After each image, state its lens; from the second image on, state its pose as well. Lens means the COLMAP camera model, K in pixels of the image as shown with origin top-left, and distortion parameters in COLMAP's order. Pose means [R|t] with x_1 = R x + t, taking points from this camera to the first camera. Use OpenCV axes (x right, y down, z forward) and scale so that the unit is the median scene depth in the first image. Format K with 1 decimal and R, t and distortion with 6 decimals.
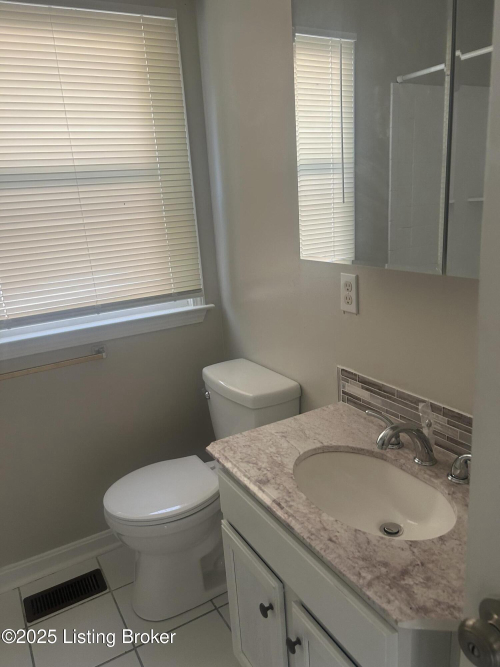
lens RADIAL K [[502.2, 0, 253.9], [0, 502.2, 330.5], [0, 0, 1]] dist [0.040974, -0.056859]
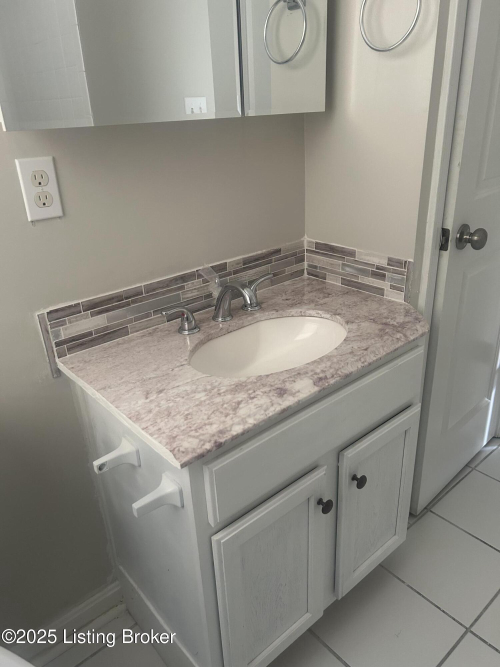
lens RADIAL K [[502.2, 0, 248.7], [0, 502.2, 333.4], [0, 0, 1]] dist [0.040974, -0.056859]
pose [[-0.175809, -0.337013, 0.924940, -0.558297], [0.304283, 0.874960, 0.376640, -0.078565], [-0.936217, 0.347660, -0.051278, 0.874528]]
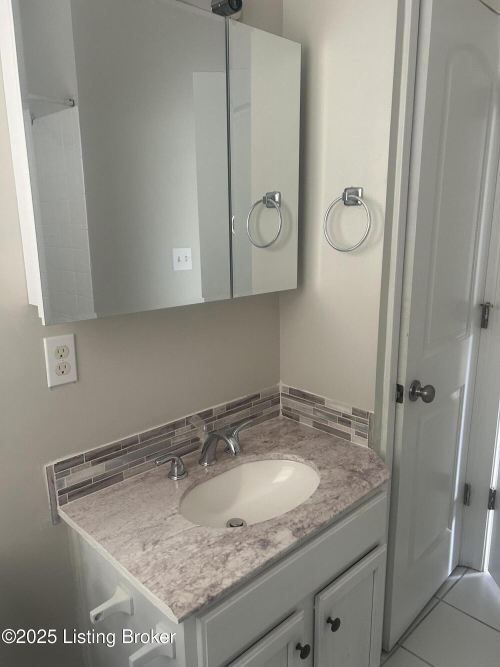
lens RADIAL K [[502.2, 0, 249.5], [0, 502.2, 334.3], [0, 0, 1]] dist [0.040974, -0.056859]
pose [[-0.233561, -0.152221, 0.960353, -0.650475], [0.272855, 0.937725, 0.214994, -0.208833], [-0.933274, 0.312251, -0.177482, 0.884360]]
